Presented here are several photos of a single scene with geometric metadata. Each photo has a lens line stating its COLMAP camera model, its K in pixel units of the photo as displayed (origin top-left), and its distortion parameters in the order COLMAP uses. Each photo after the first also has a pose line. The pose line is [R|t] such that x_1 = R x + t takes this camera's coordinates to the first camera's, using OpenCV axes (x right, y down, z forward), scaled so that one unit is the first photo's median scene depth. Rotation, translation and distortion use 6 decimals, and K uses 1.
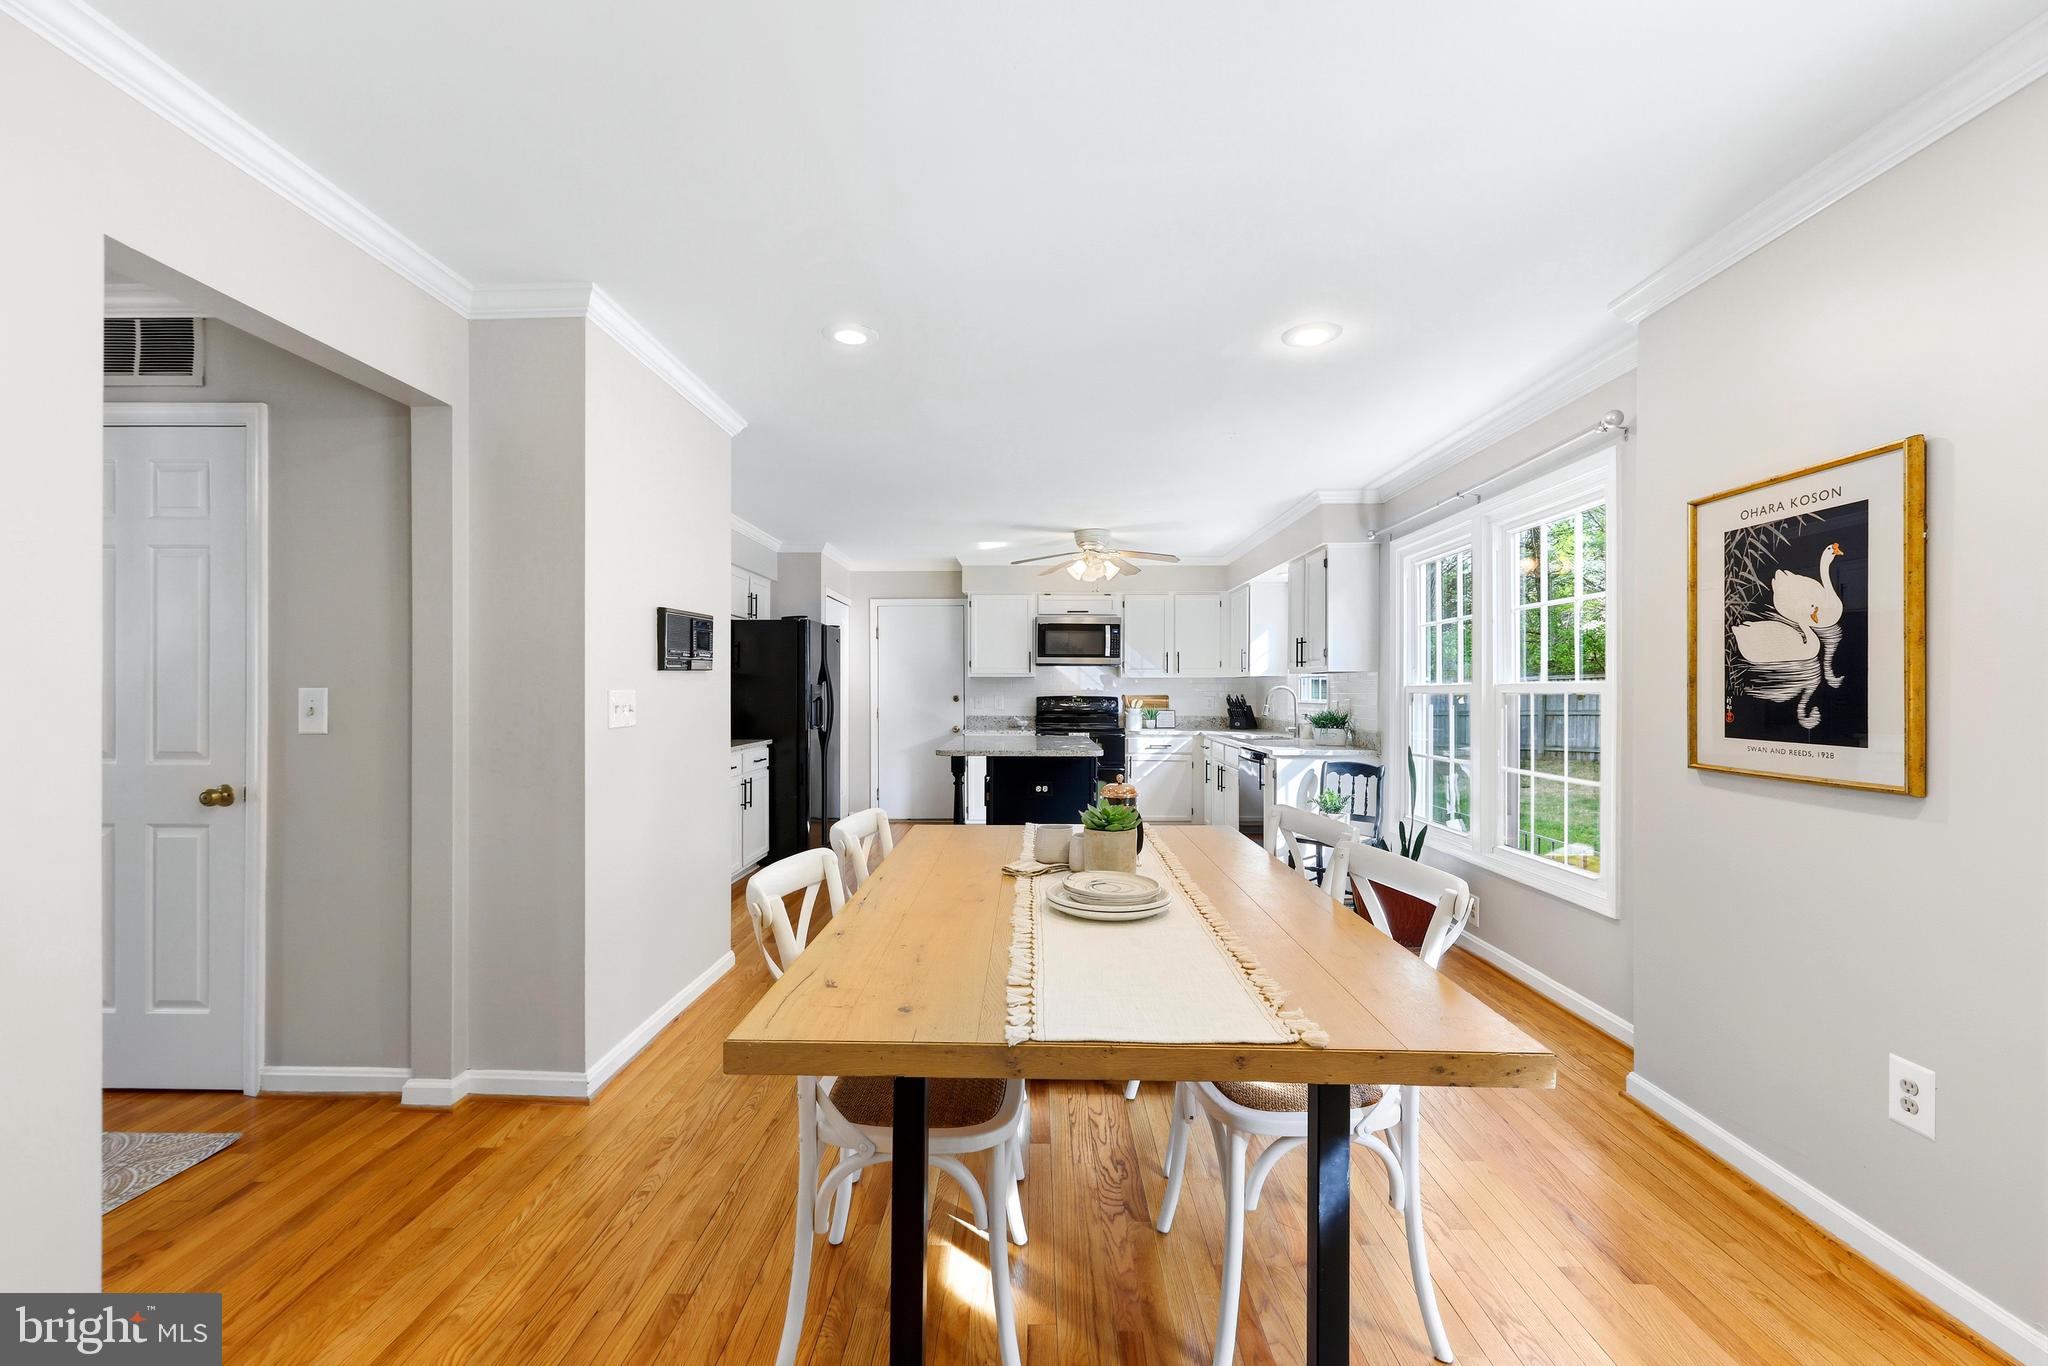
lens RADIAL K [[822.8, 0, 1021.7], [0, 822.8, 691.2], [0, 0, 1]] dist [-0.003541, 0.000637]
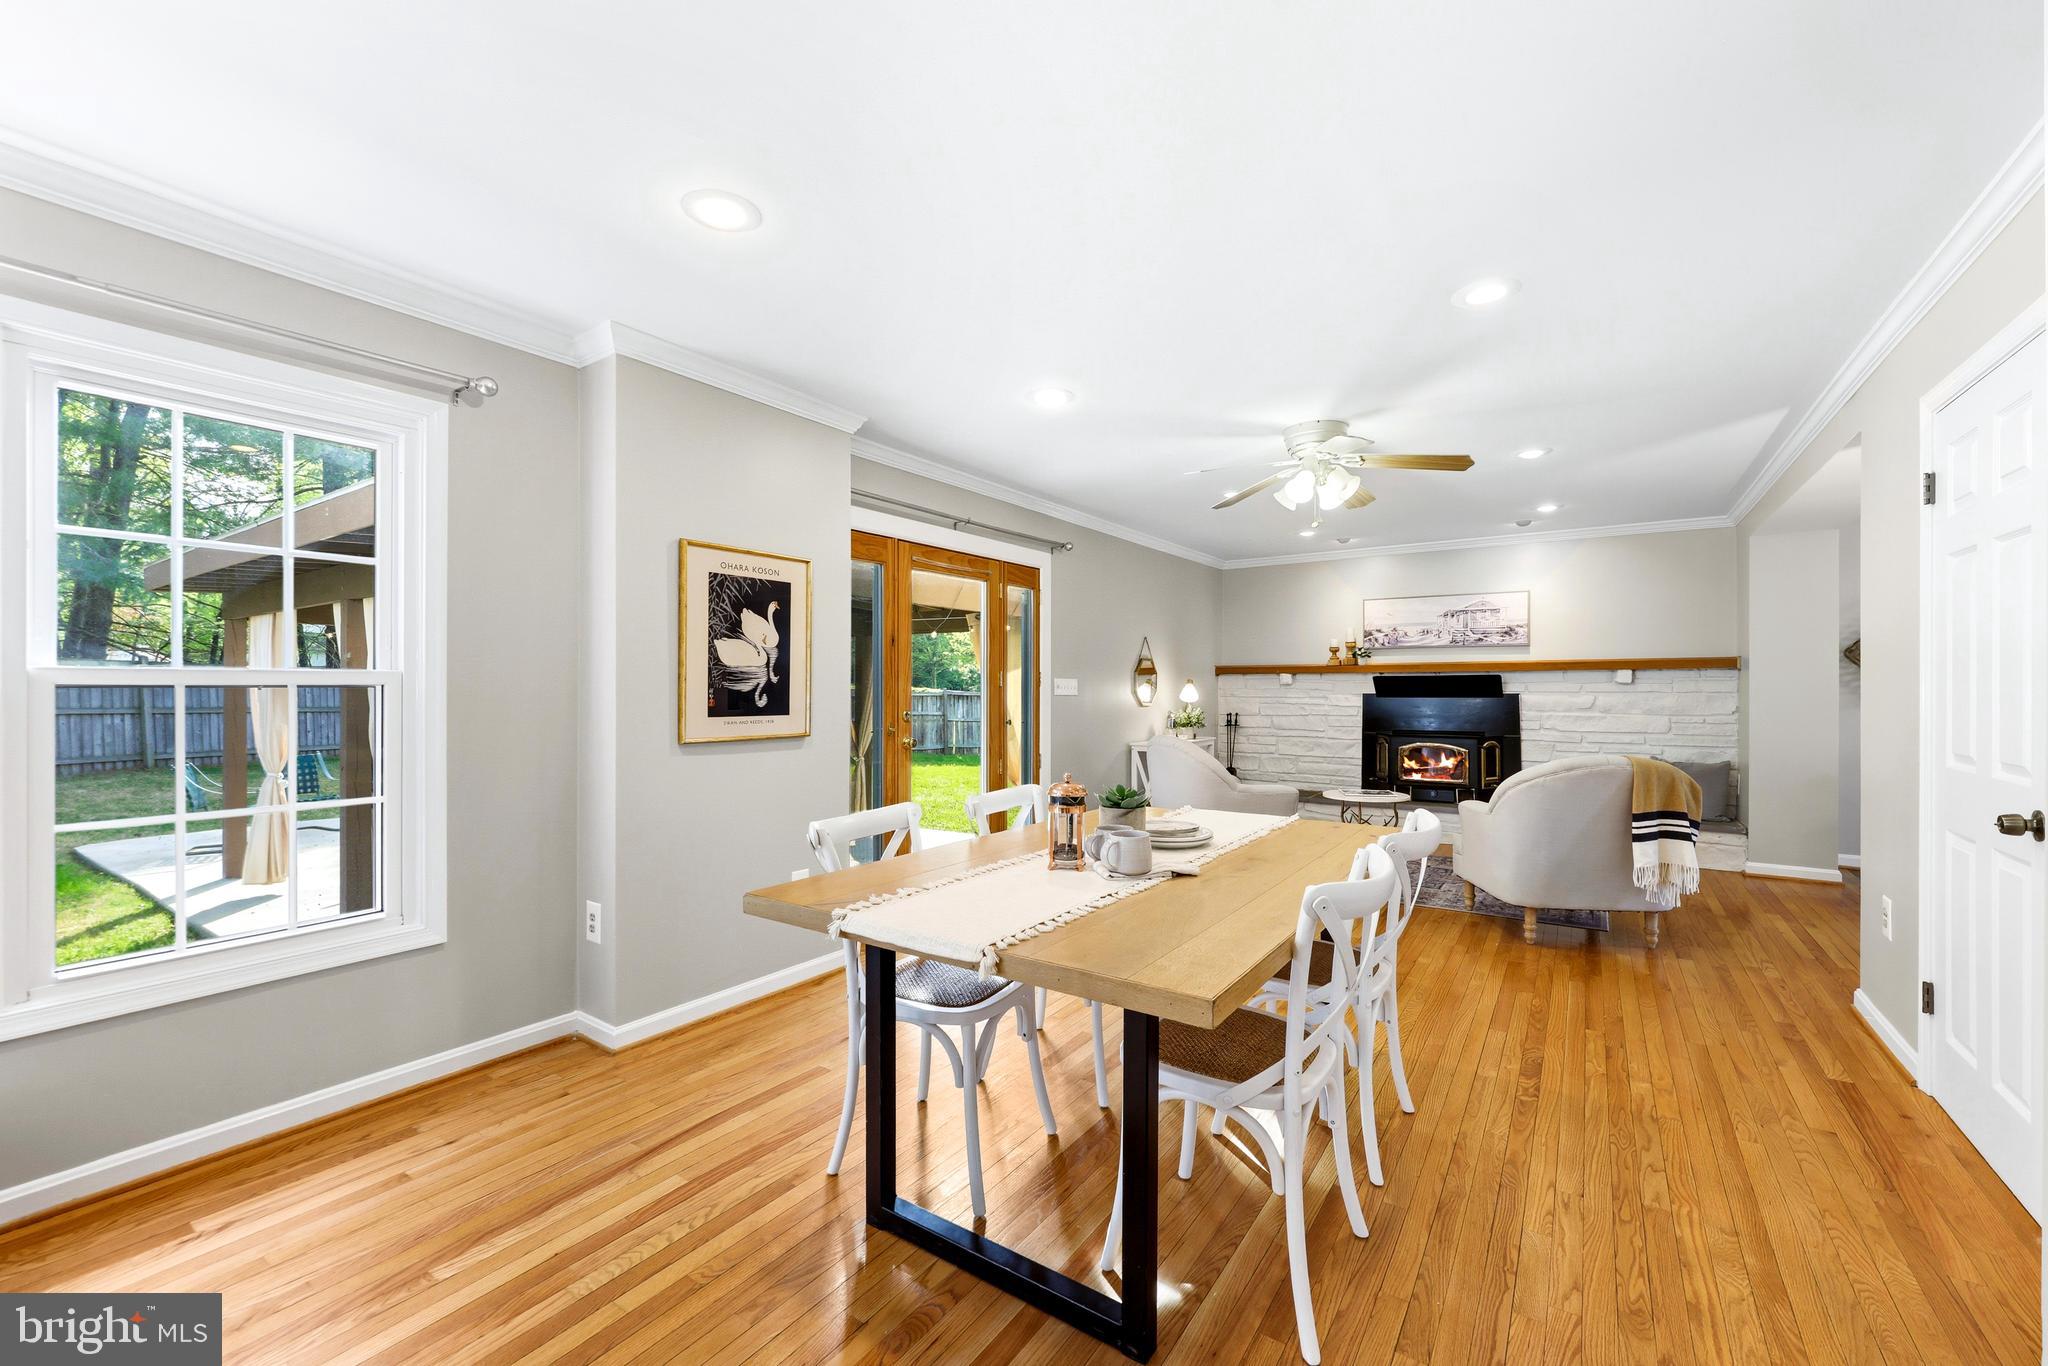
lens RADIAL K [[822.8, 0, 1024.4], [0, 822.8, 688.7], [0, 0, 1]] dist [-0.003541, 0.000637]
pose [[-0.832864, -0.004936, 0.553456, -0.171500], [-0.003951, 0.999988, 0.002972, 0.000388], [-0.553464, 0.000288, -0.832873, 0.848762]]
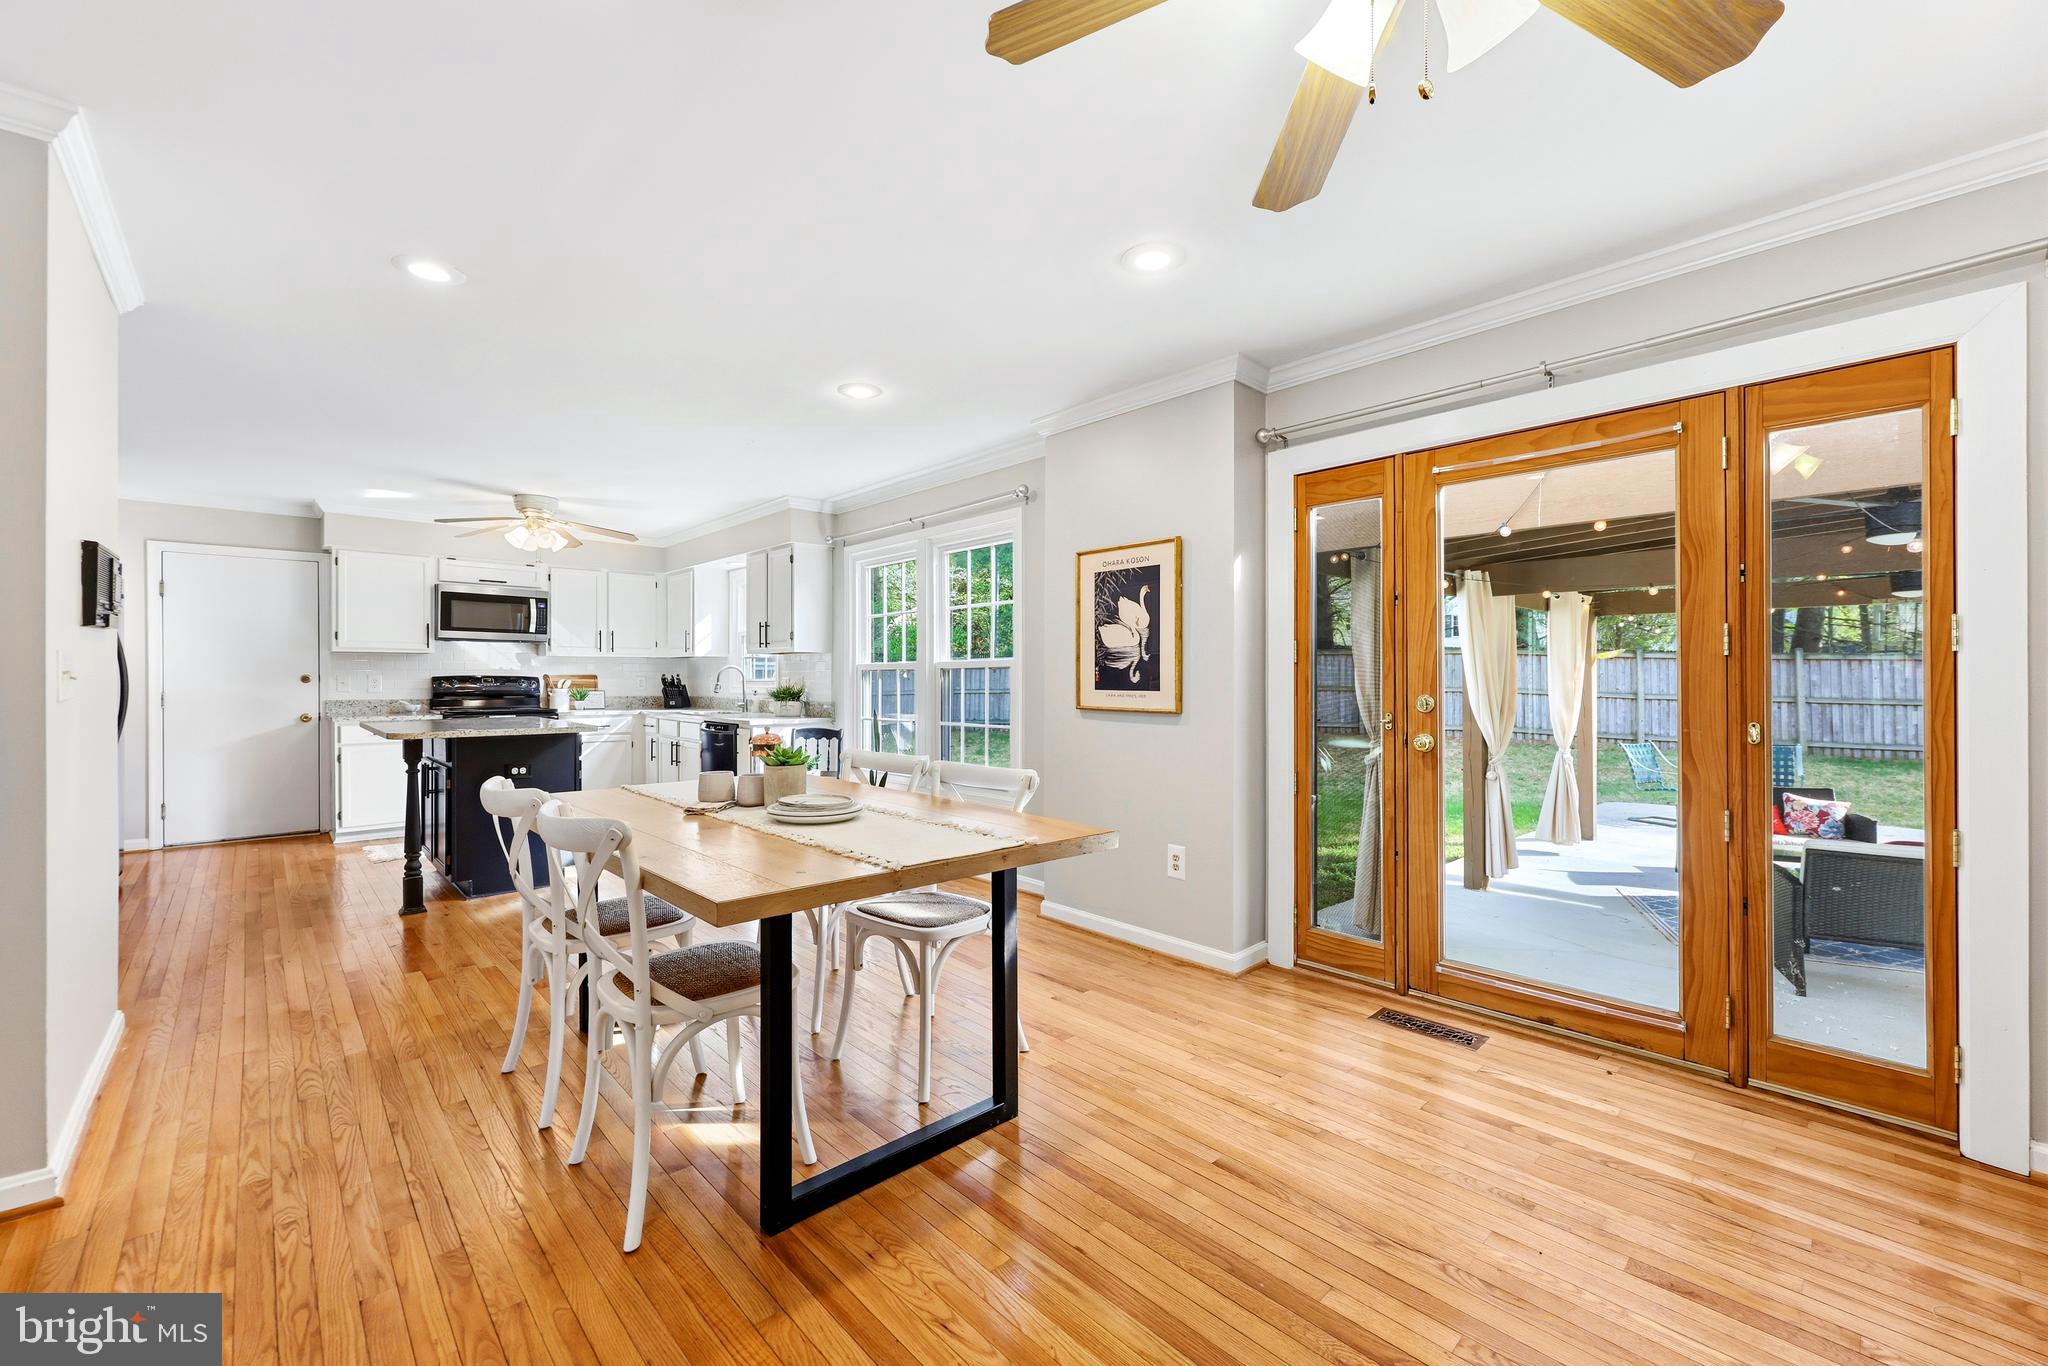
lens RADIAL K [[822.8, 0, 1023.1], [0, 822.8, 679.1], [0, 0, 1]] dist [-0.003541, 0.000637]
pose [[0.719343, -0.002281, 0.694651, -0.214372], [0.001176, 0.999997, 0.002066, 0.013498], [-0.694654, -0.000669, 0.719344, -0.071239]]
